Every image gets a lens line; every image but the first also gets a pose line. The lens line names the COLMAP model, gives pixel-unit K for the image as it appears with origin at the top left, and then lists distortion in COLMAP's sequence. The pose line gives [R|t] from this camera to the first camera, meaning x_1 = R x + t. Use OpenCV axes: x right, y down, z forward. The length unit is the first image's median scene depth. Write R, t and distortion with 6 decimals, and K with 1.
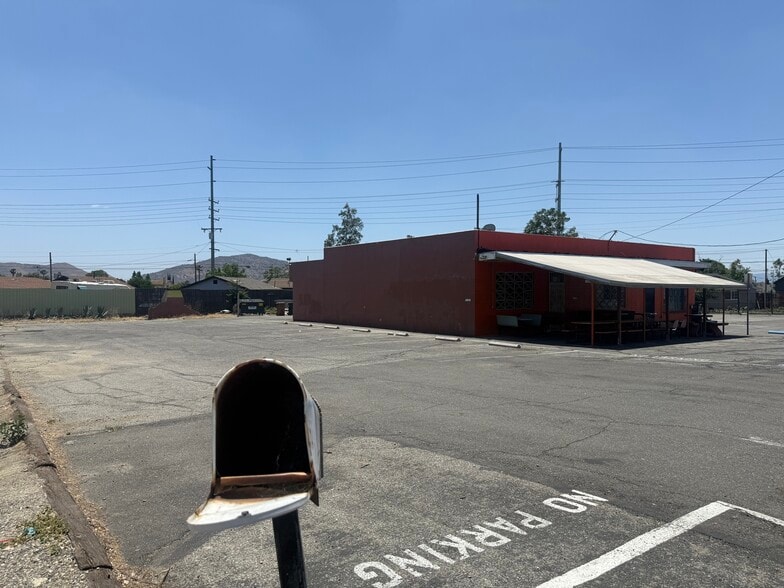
lens RADIAL K [[538.9, 0, 388.7], [0, 538.9, 294.2], [0, 0, 1]] dist [0.090786, -0.137595]
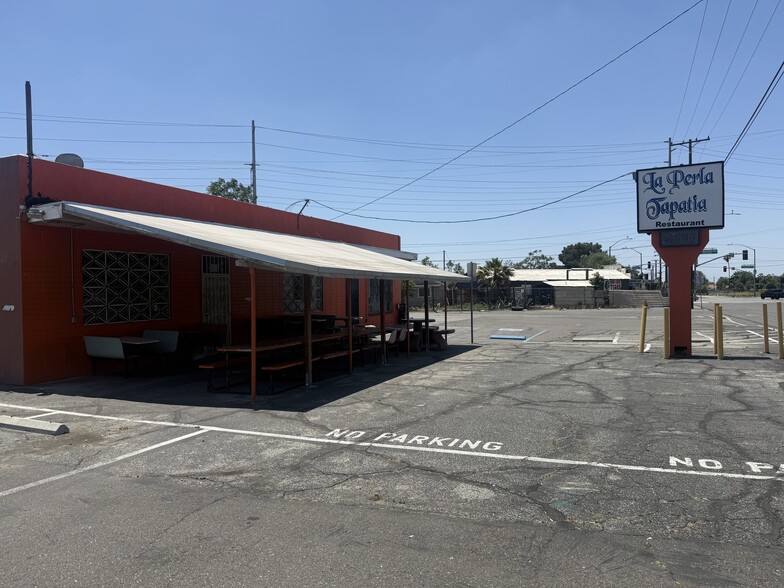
lens RADIAL K [[538.9, 0, 388.7], [0, 538.9, 294.2], [0, 0, 1]] dist [0.090786, -0.137595]
pose [[0.866147, -0.014550, 0.499577, 0.230961], [0.014822, 0.999884, 0.003424, 0.003070], [-0.499569, 0.004439, 0.866263, 0.510437]]
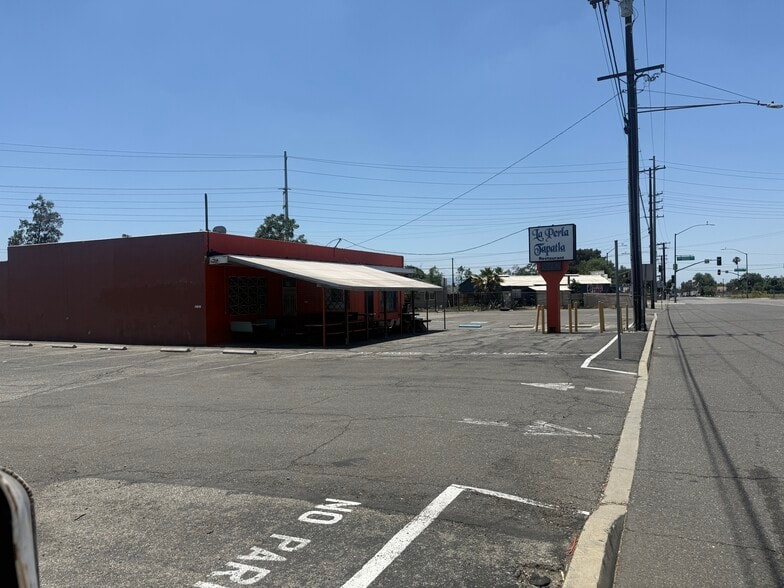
lens RADIAL K [[538.9, 0, 388.7], [0, 538.9, 294.2], [0, 0, 1]] dist [0.090786, -0.137595]
pose [[0.882445, -0.016808, 0.470115, -0.004497], [0.020769, 0.999779, -0.003240, -0.000842], [-0.469956, 0.012623, 0.882599, 0.019248]]
